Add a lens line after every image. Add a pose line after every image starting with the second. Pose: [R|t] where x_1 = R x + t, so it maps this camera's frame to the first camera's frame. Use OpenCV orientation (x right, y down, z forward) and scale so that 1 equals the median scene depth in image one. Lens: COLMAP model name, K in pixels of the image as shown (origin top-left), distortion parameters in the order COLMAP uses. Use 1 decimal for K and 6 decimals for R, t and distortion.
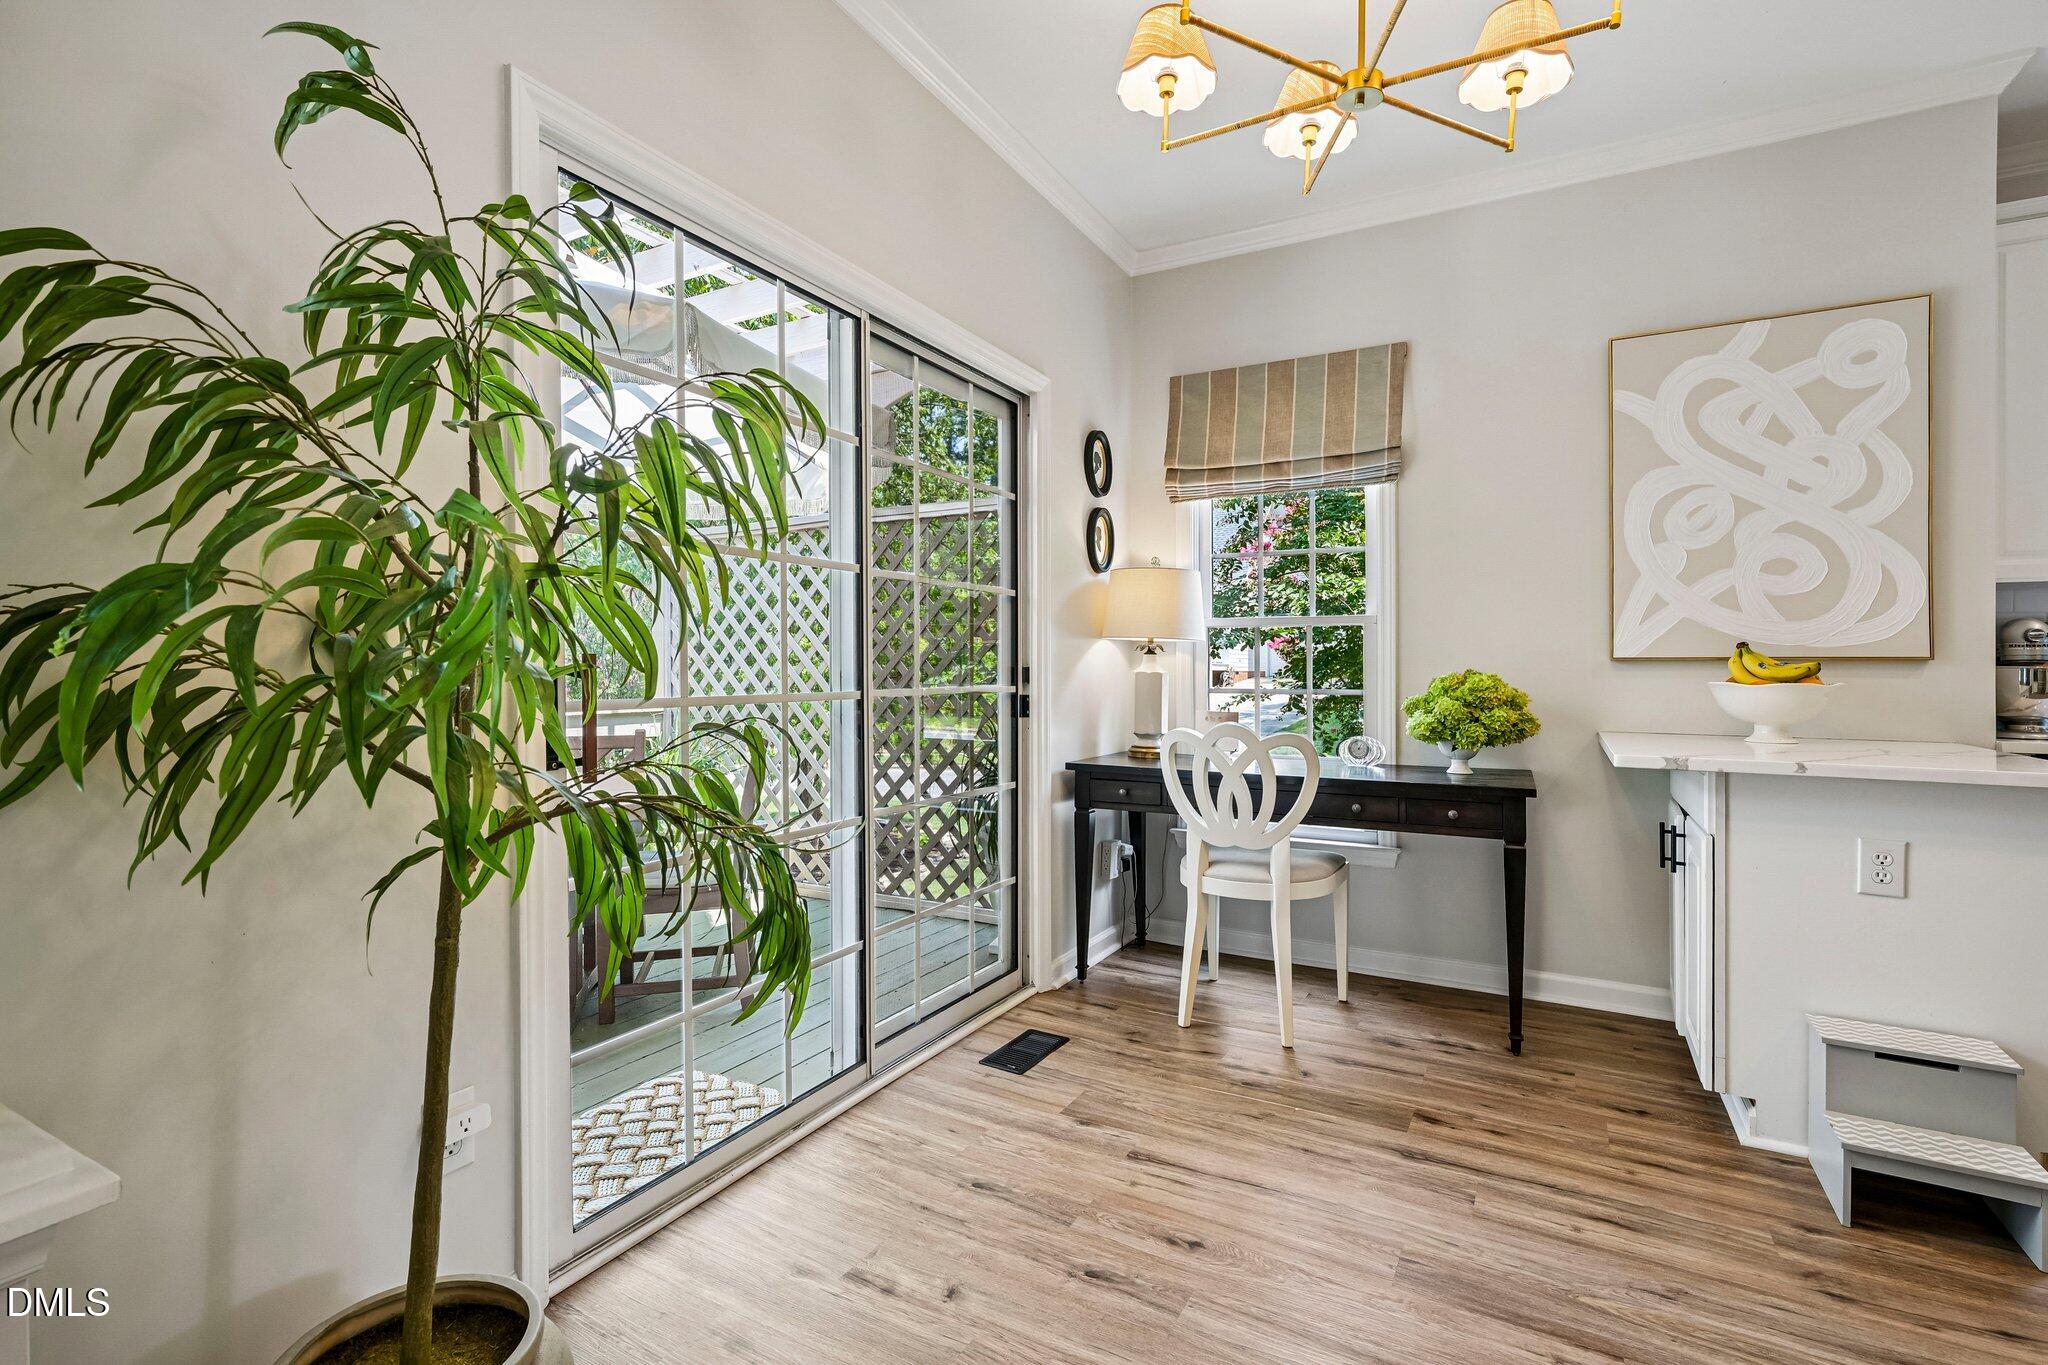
lens RADIAL K [[955.0, 0, 1019.9], [0, 955.0, 674.1], [0, 0, 1]] dist [0.002158, 0.000086]
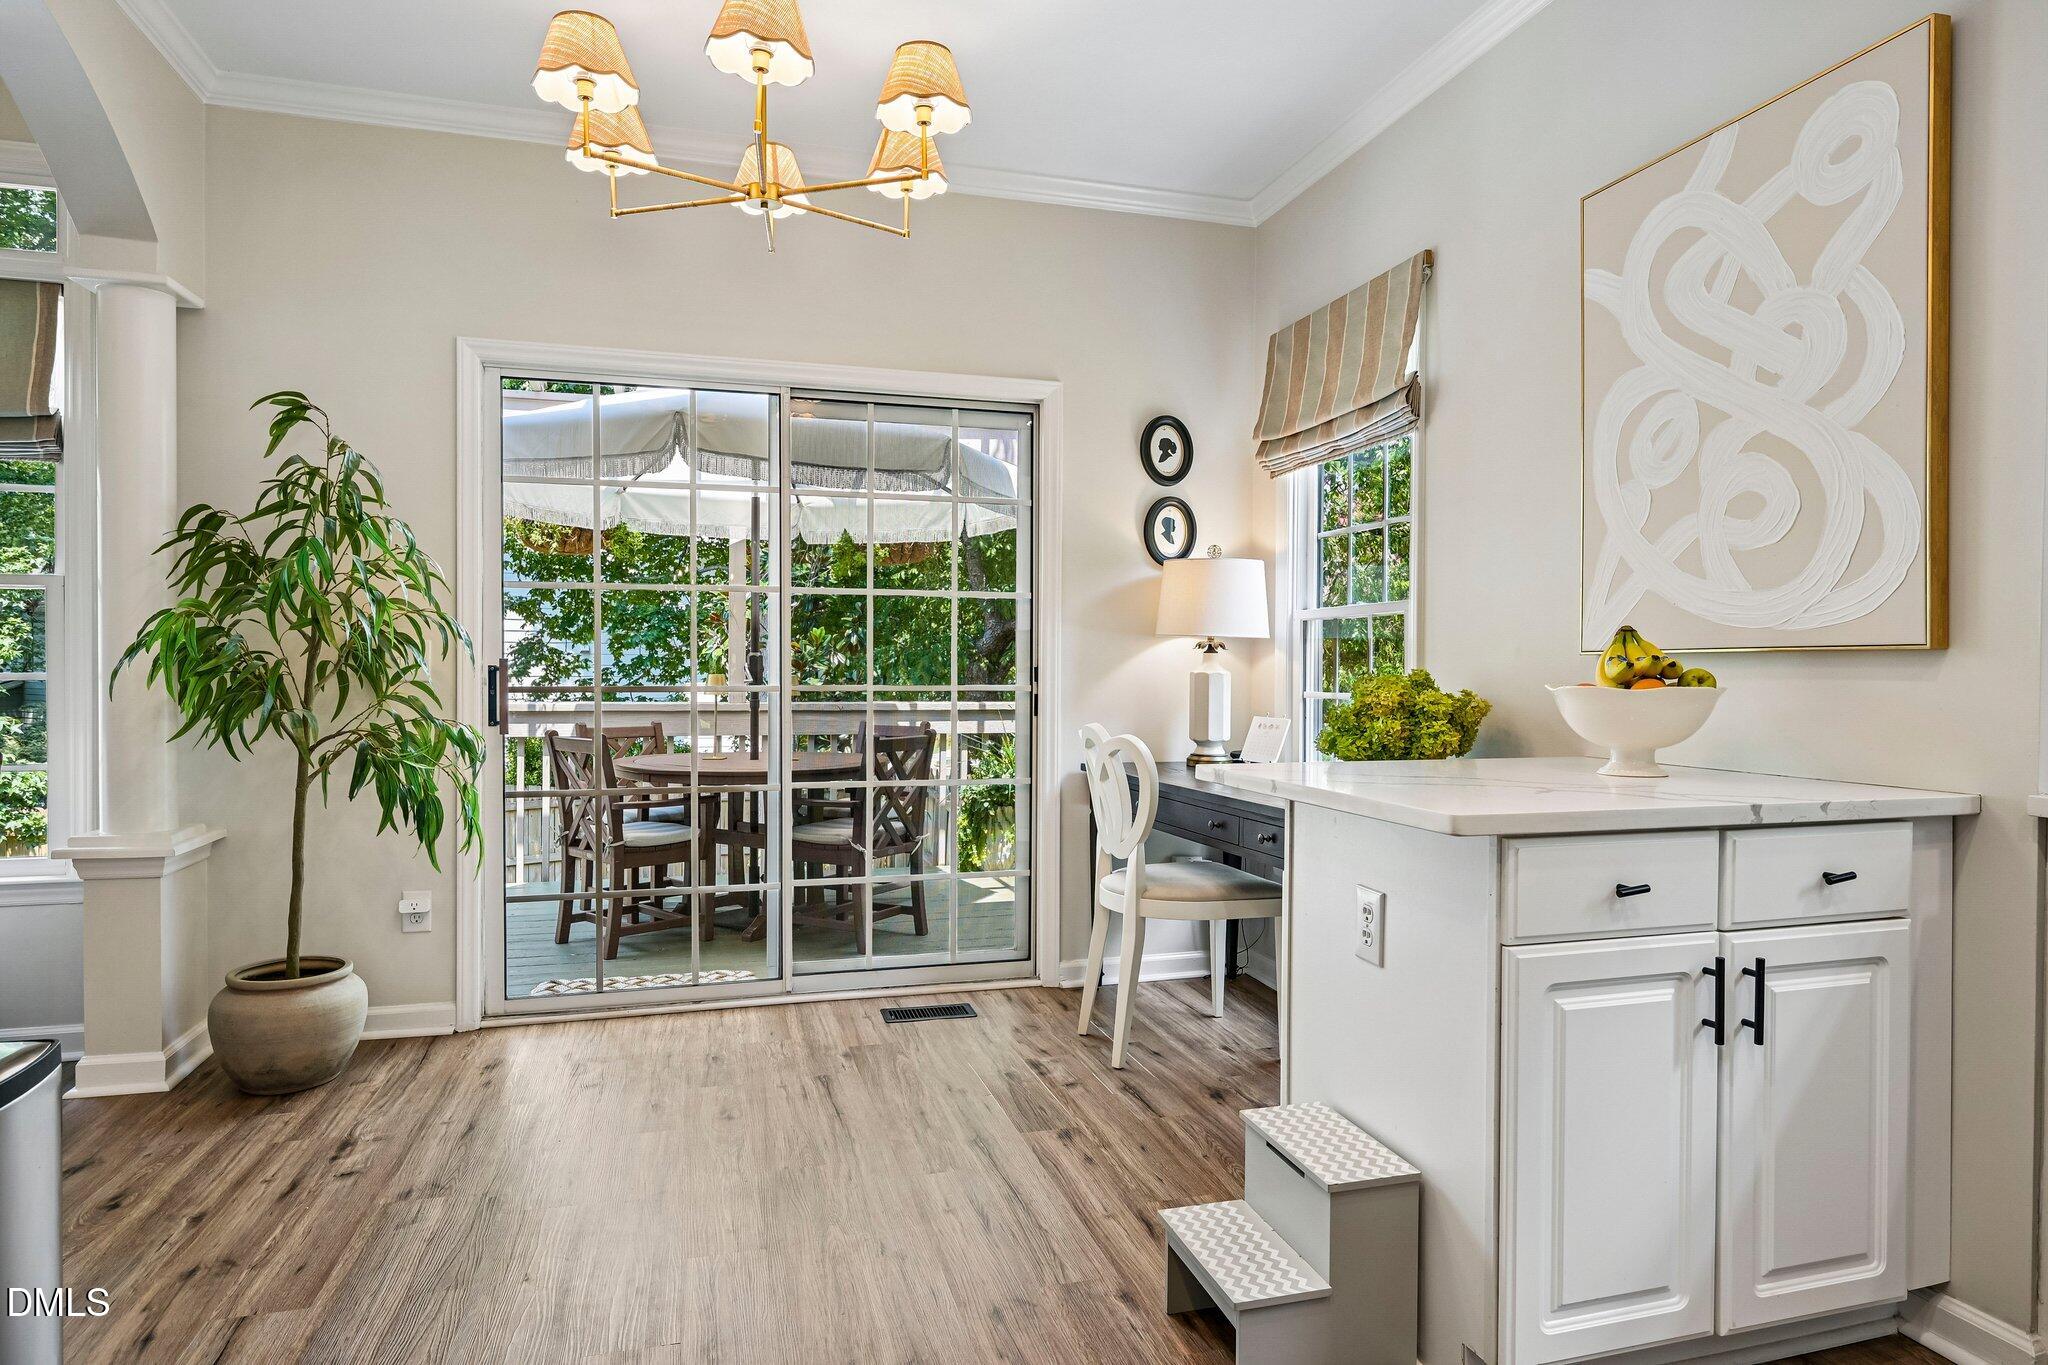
lens RADIAL K [[1176.7, 0, 1021.7], [0, 1176.7, 682.7], [0, 0, 1]] dist [-0.000200, -0.000510]
pose [[0.708657, 0.007912, -0.705509, 0.996814], [-0.008896, 0.999958, 0.002278, 0.007777], [0.705497, 0.004661, 0.708698, 0.105062]]
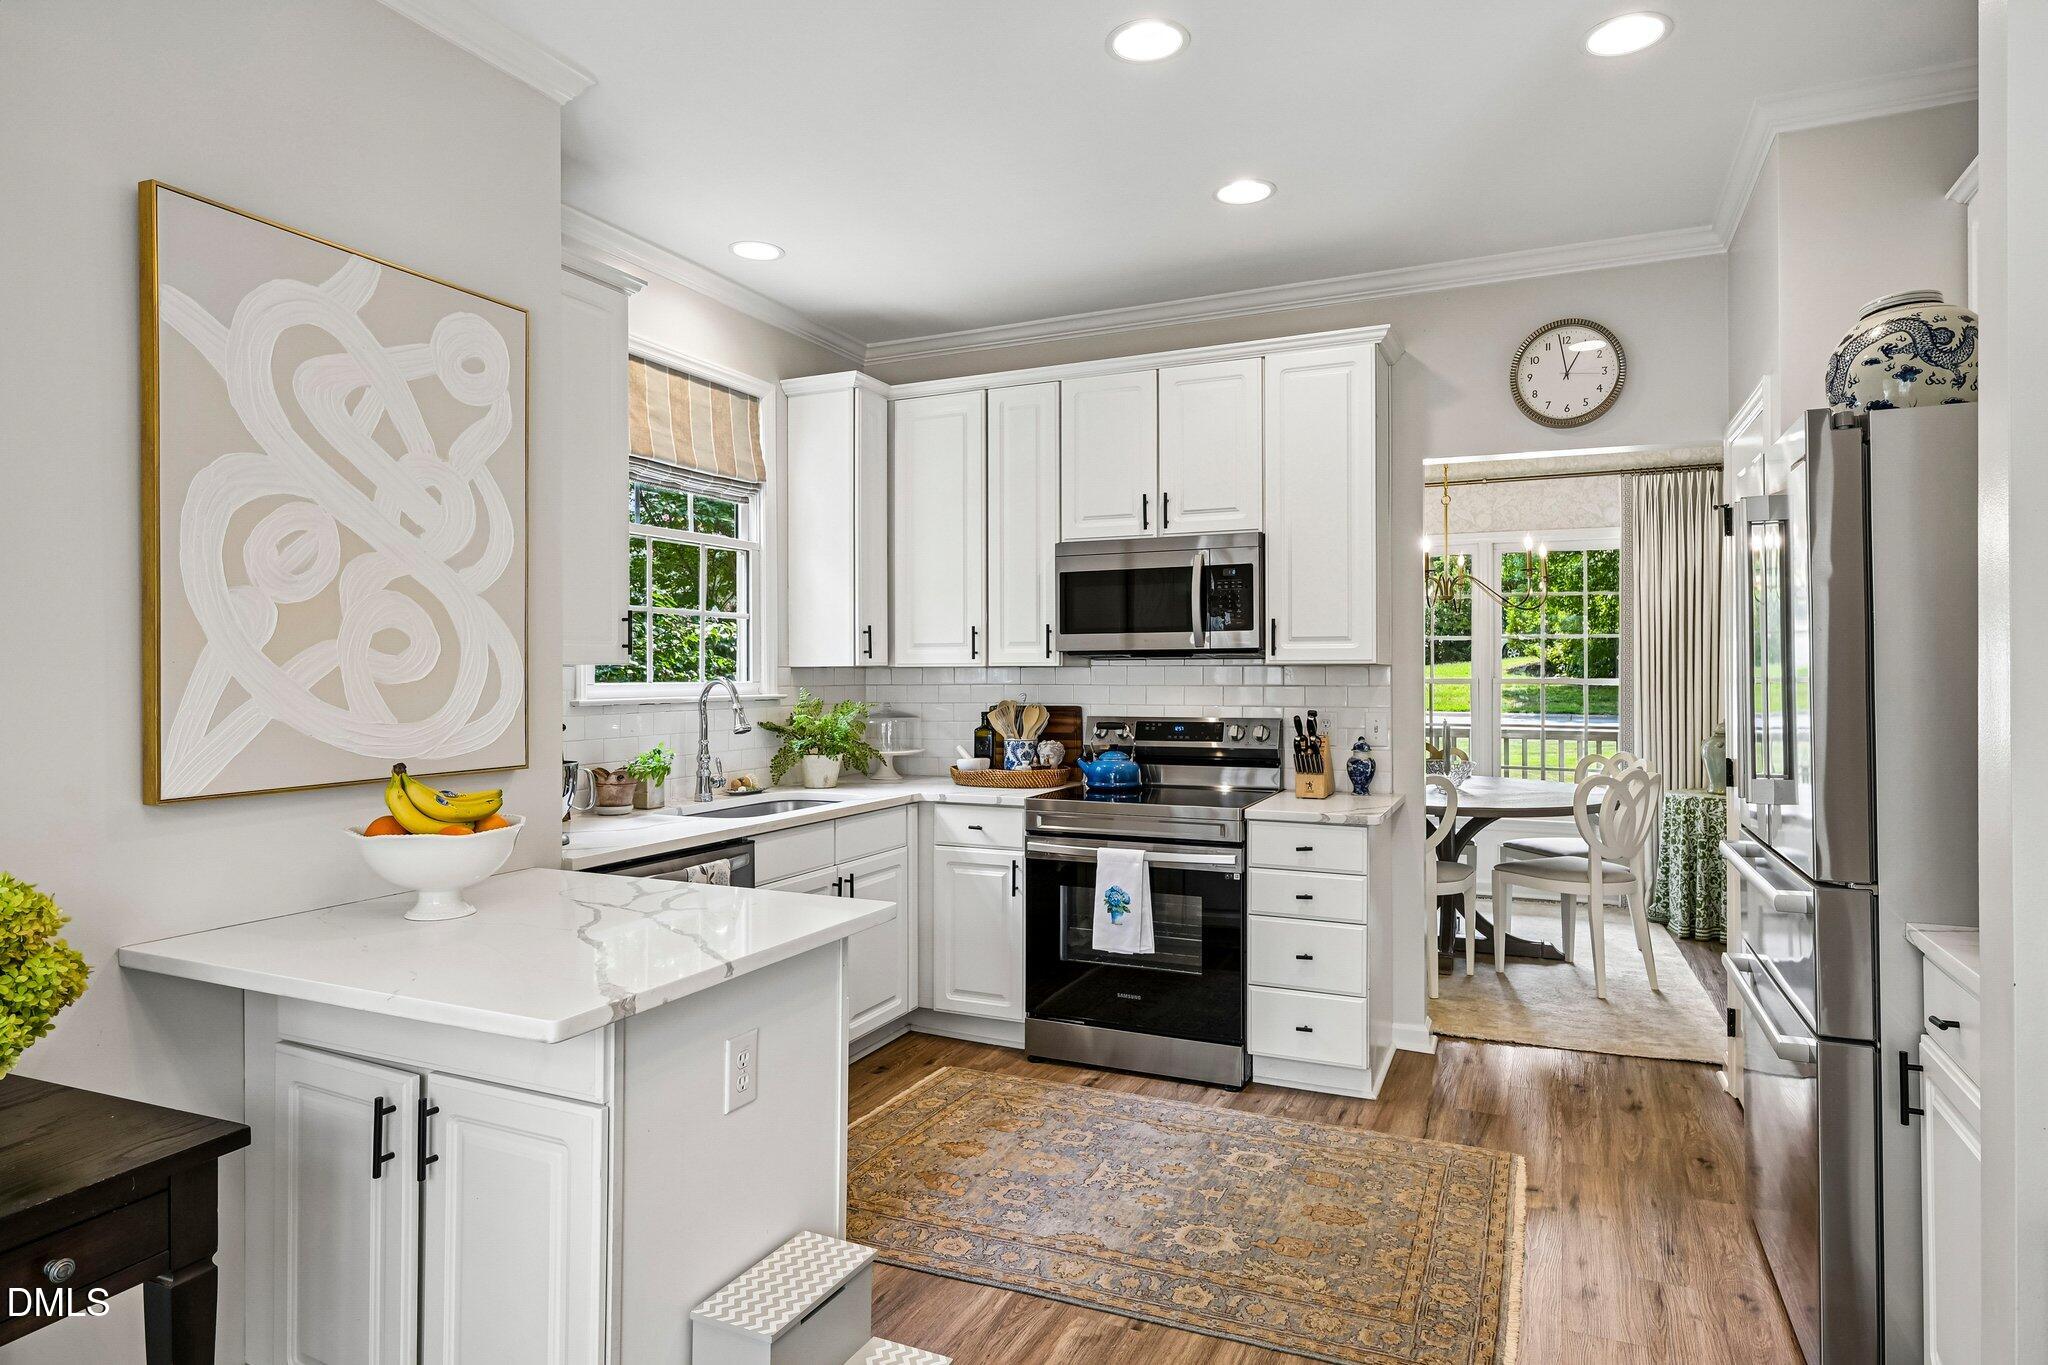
lens RADIAL K [[1153.9, 0, 1022.5], [0, 1153.9, 673.1], [0, 0, 1]] dist [-0.002944, -0.000391]
pose [[-0.072860, -0.005394, 0.997328, -0.038007], [0.005411, 0.999969, 0.005804, -0.091676], [-0.997328, 0.005820, -0.072828, 0.615462]]
